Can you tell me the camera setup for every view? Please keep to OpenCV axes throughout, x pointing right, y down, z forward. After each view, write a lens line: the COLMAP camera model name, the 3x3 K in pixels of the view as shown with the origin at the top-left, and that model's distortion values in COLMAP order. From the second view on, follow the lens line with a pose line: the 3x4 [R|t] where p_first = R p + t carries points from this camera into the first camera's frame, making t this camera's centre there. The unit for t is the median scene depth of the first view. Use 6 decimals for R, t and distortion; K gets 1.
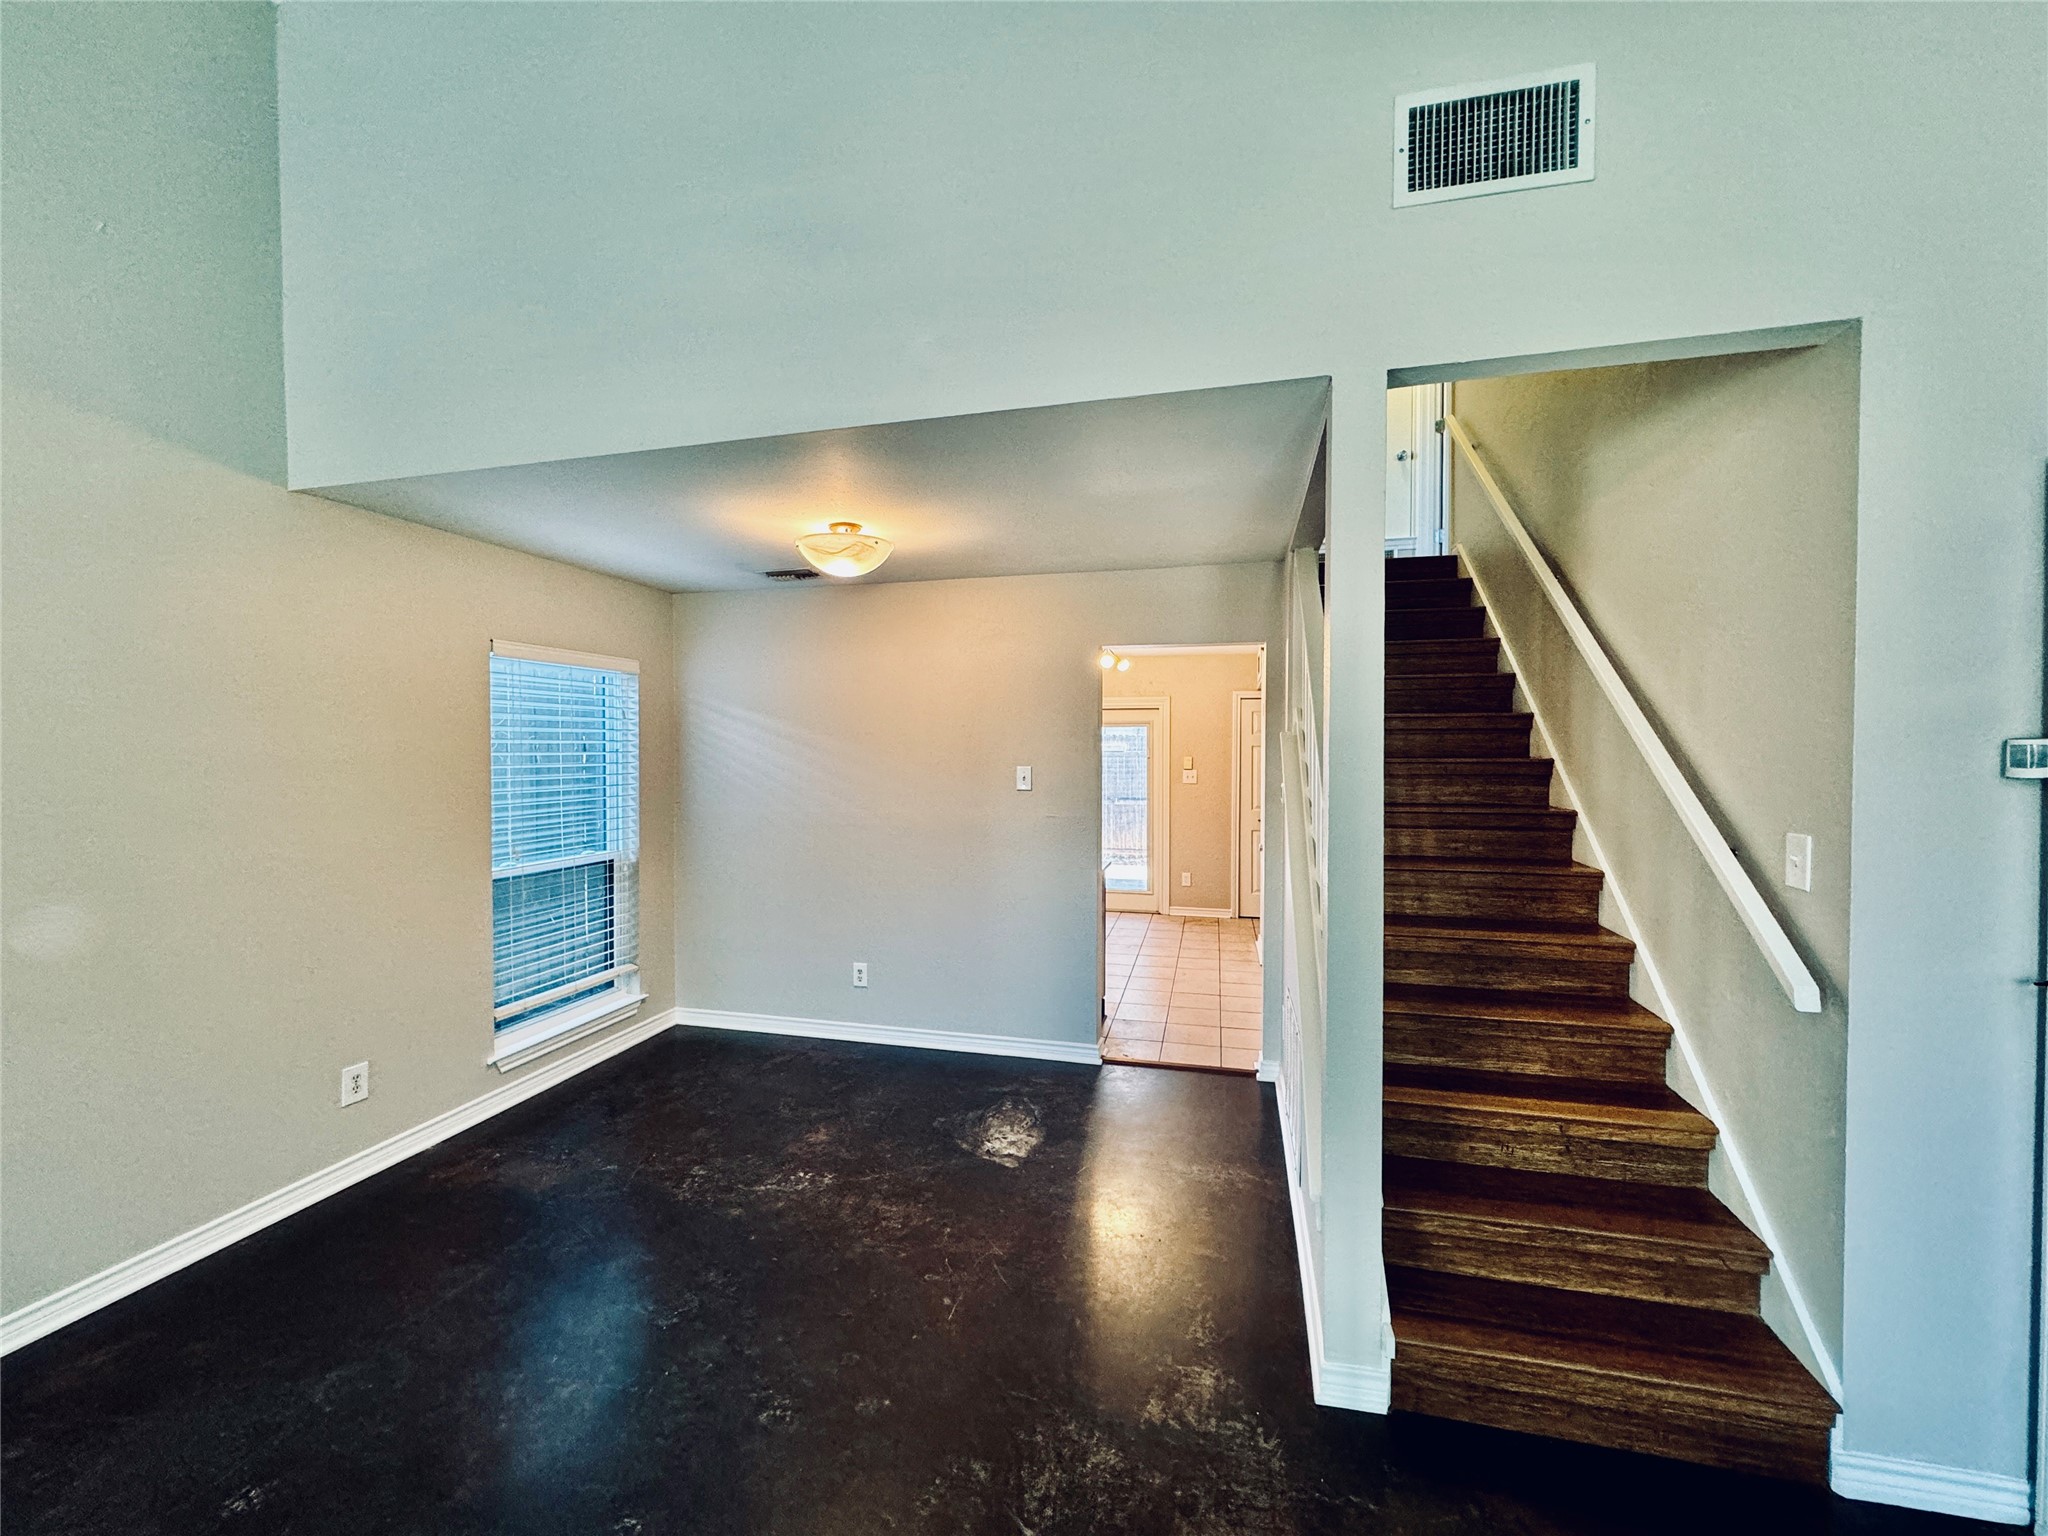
lens RADIAL K [[813.0, 0, 1030.0], [0, 813.0, 767.0], [0, 0, 1]] dist [-0.000218, -0.000210]
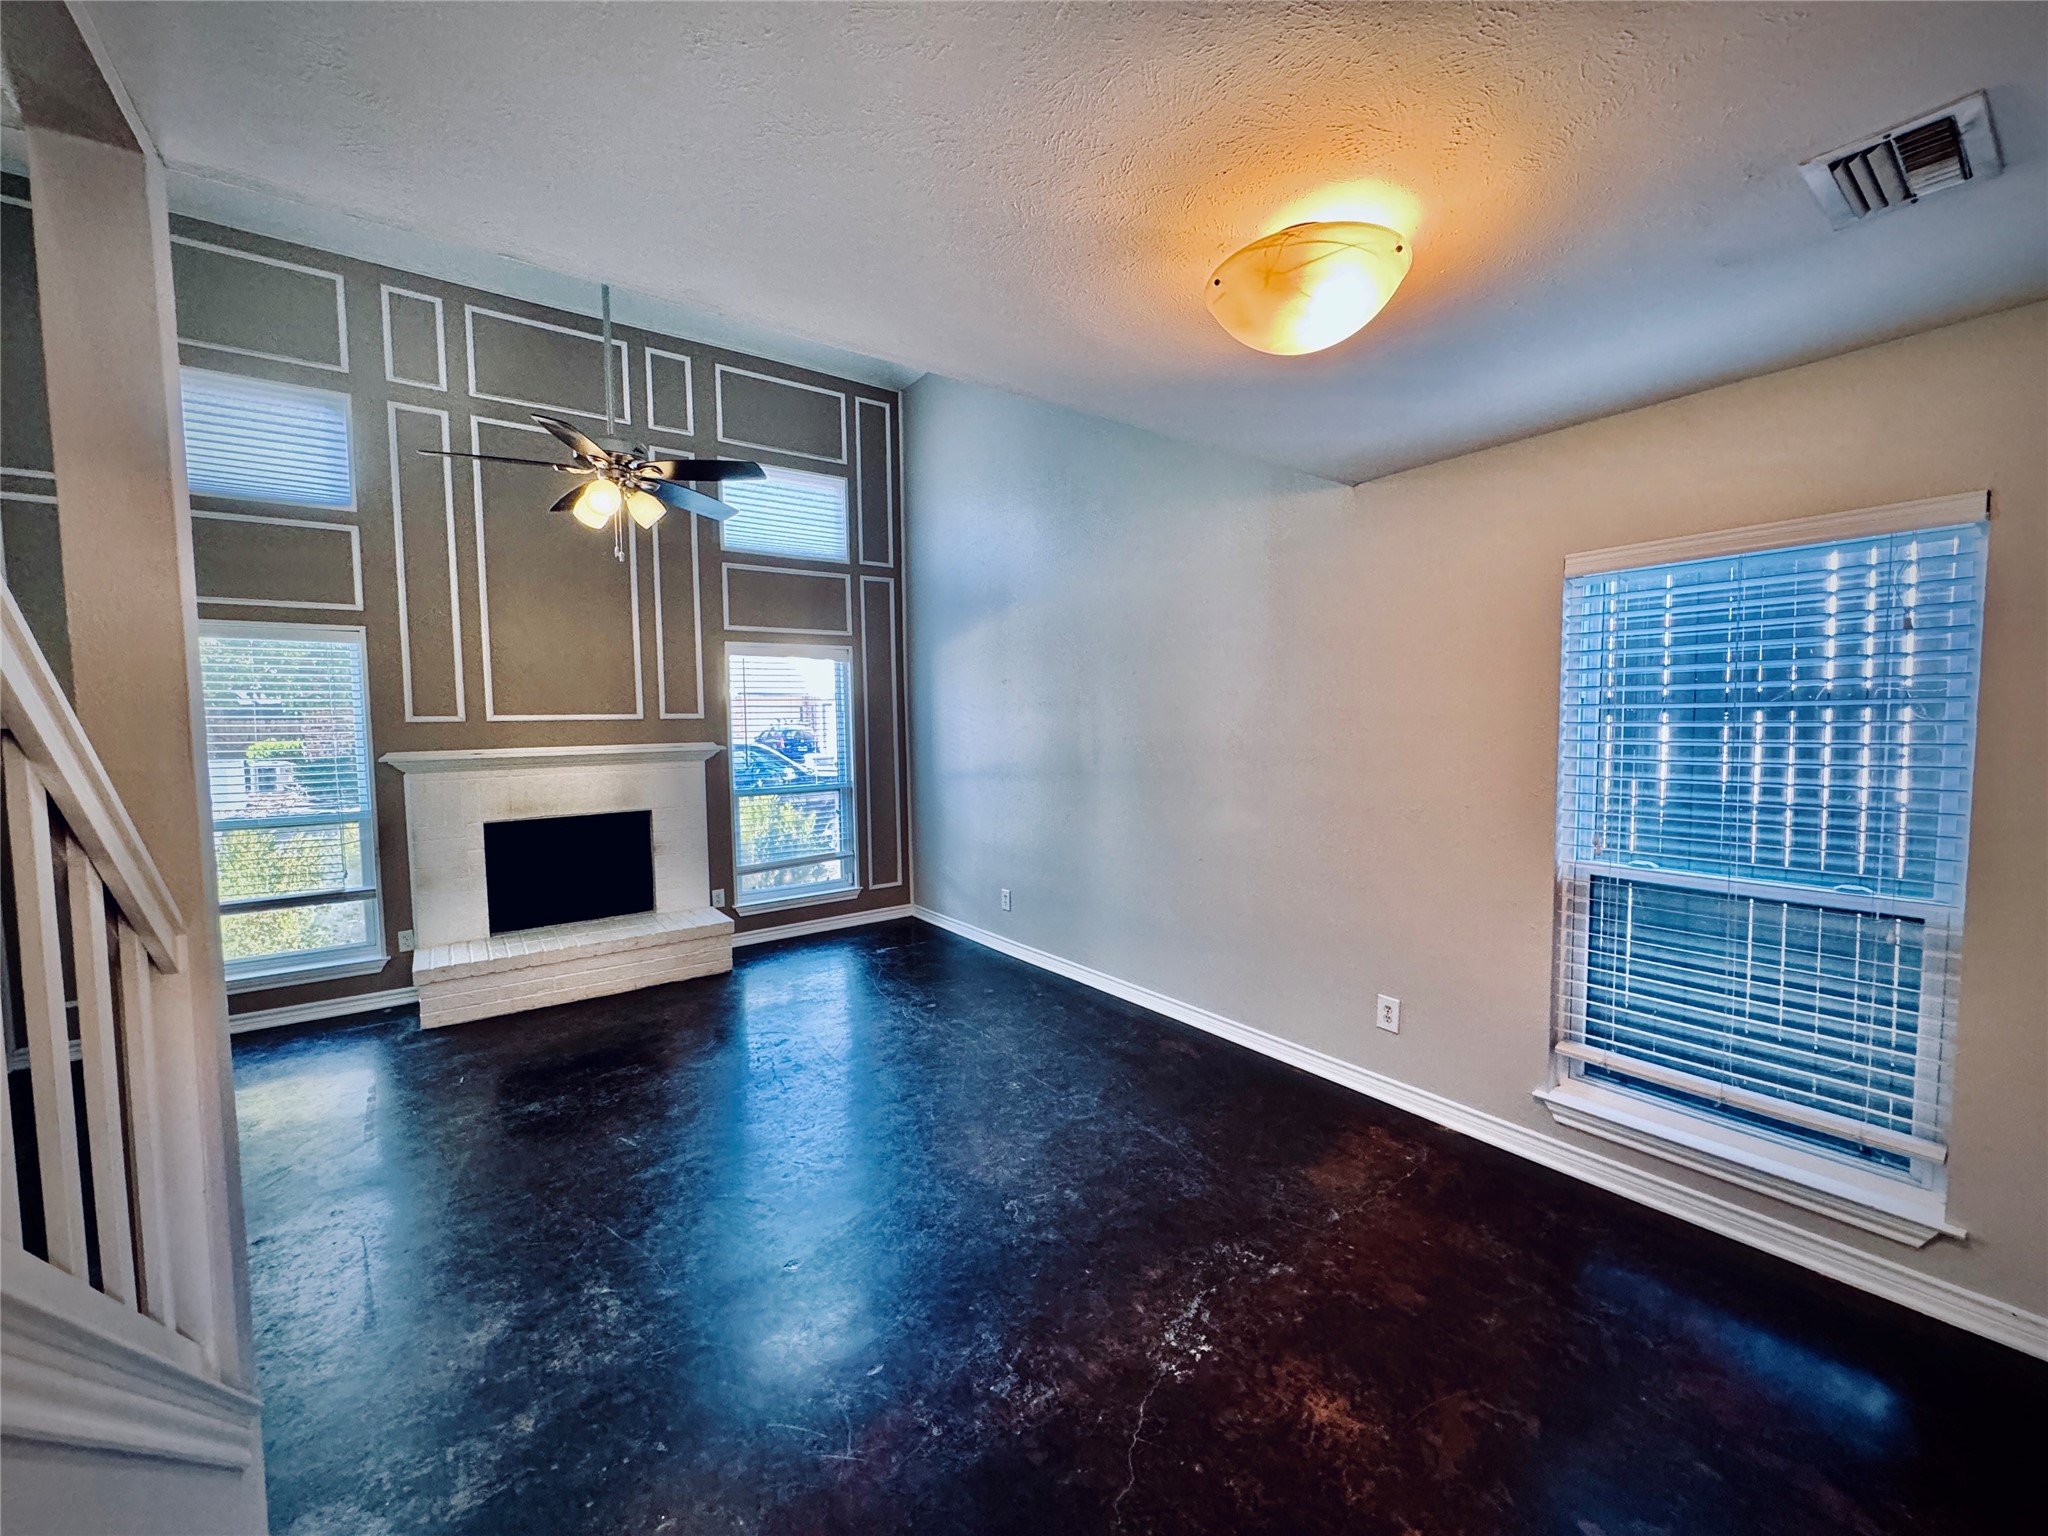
lens RADIAL K [[813.0, 0, 1024.8], [0, 813.0, 769.2], [0, 0, 1]] dist [-0.000218, -0.000210]
pose [[-0.645182, 0.057198, -0.761885, 0.291981], [-0.000245, 0.997178, 0.075069, -0.018442], [0.764029, 0.048620, -0.643347, 1.301123]]
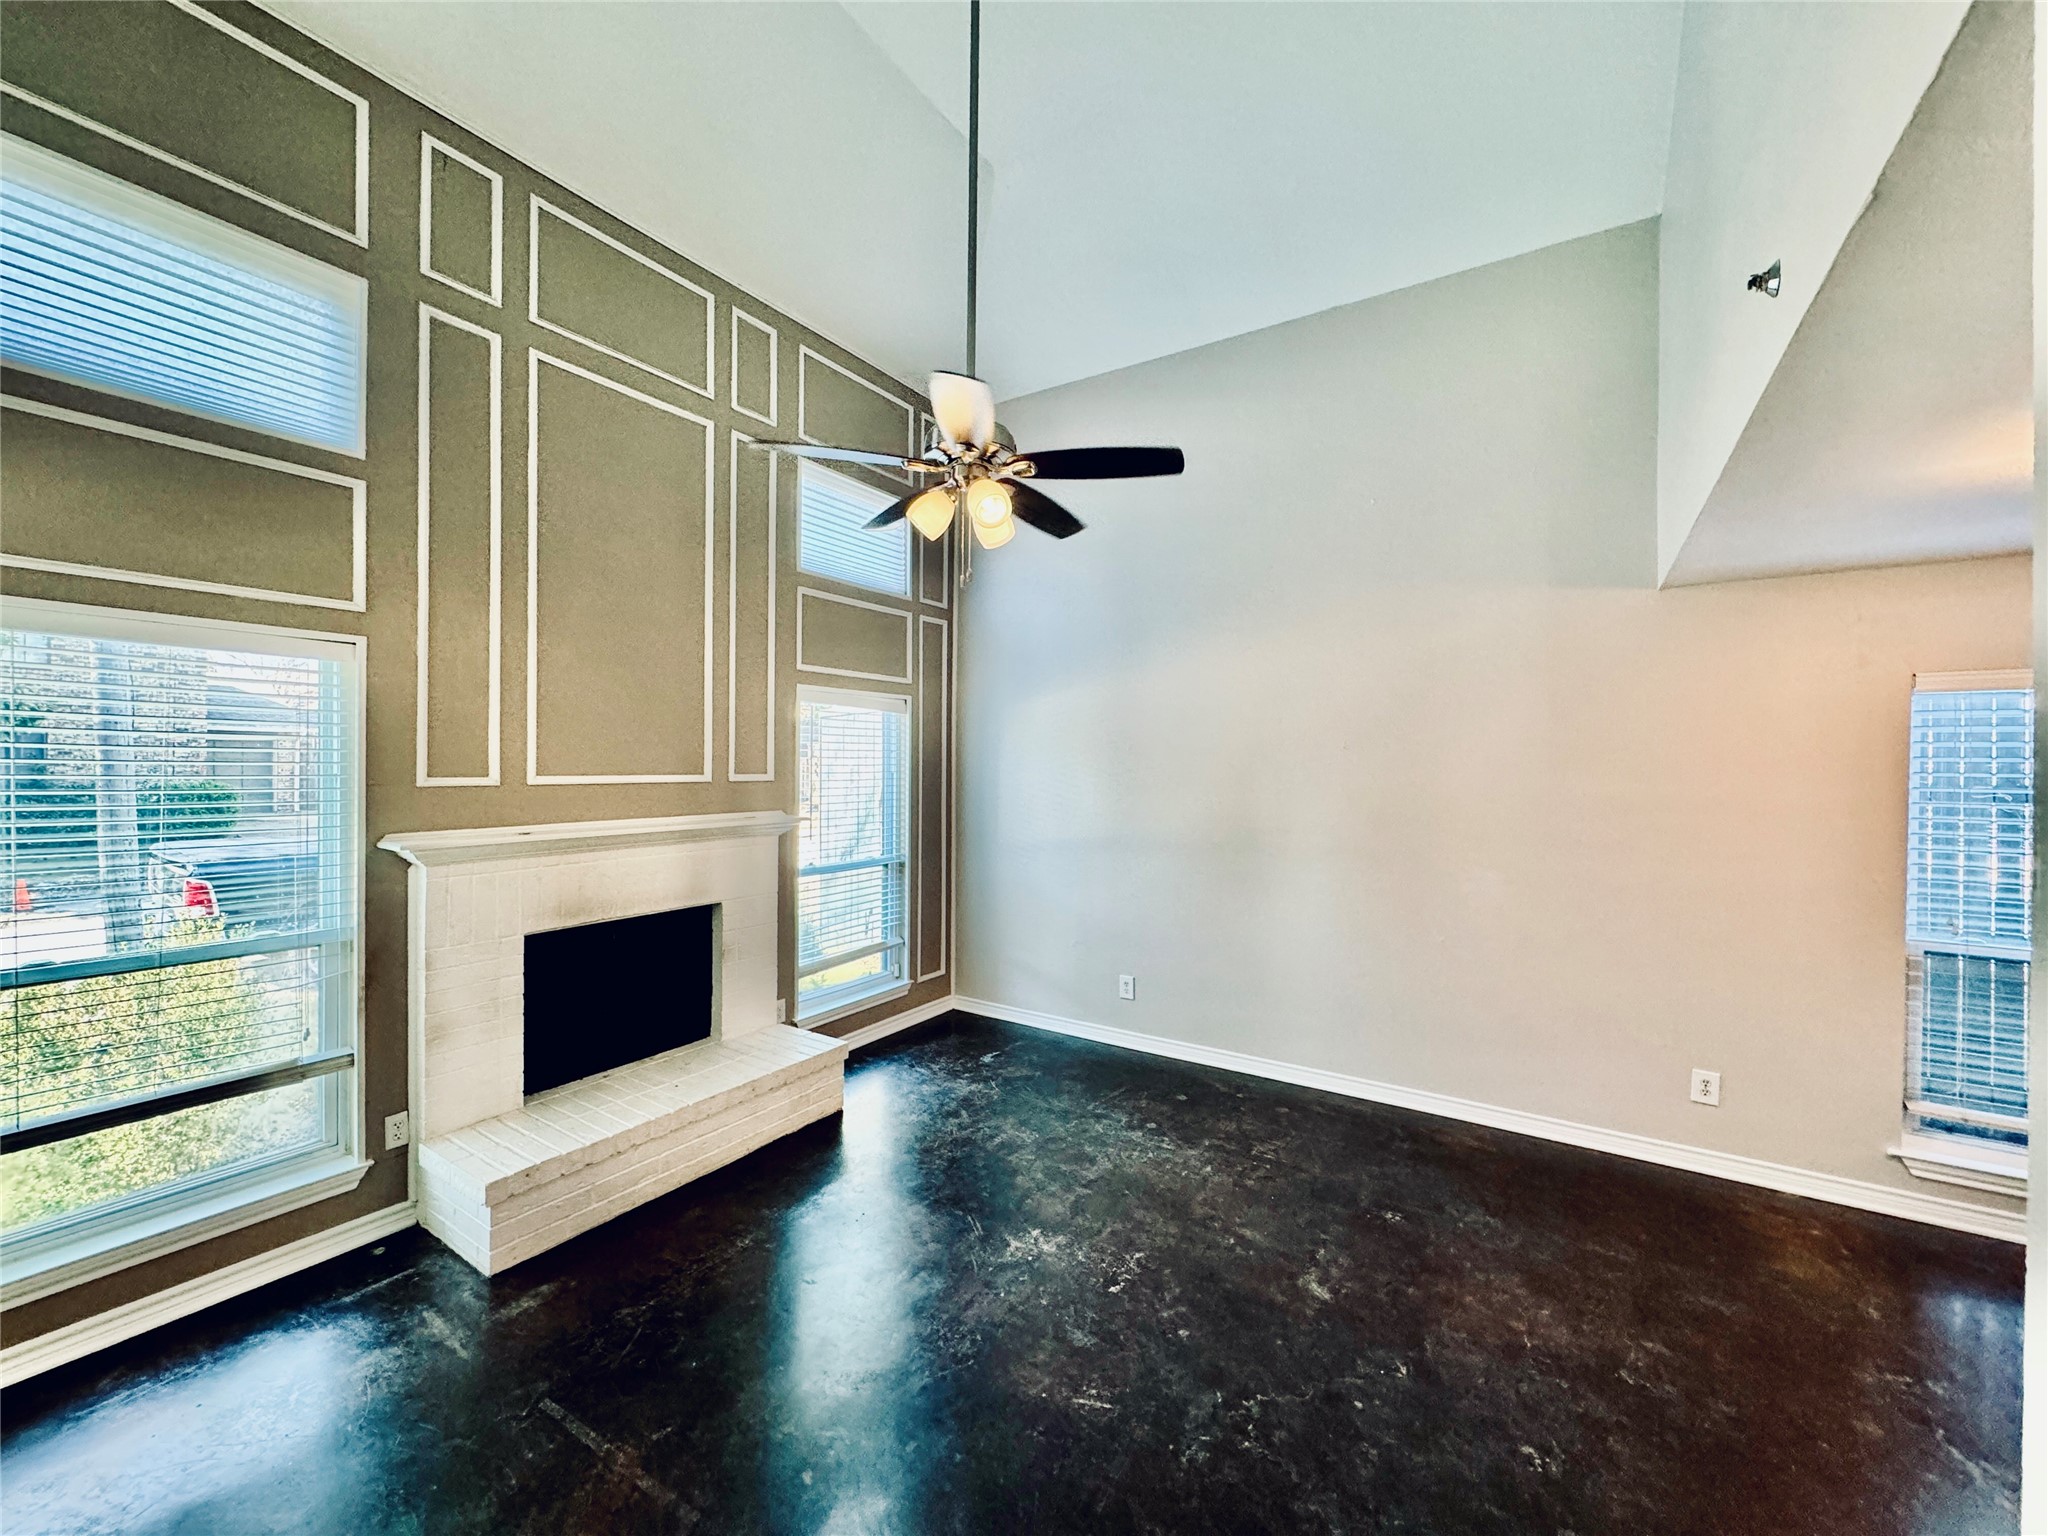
lens RADIAL K [[813.0, 0, 1024.6], [0, 813.0, 769.0], [0, 0, 1]] dist [-0.000218, -0.000210]
pose [[-0.331245, 0.004075, -0.943536, 0.562044], [-0.028097, 0.999505, 0.014181, -0.047642], [0.943126, 0.031208, -0.330966, 0.455963]]
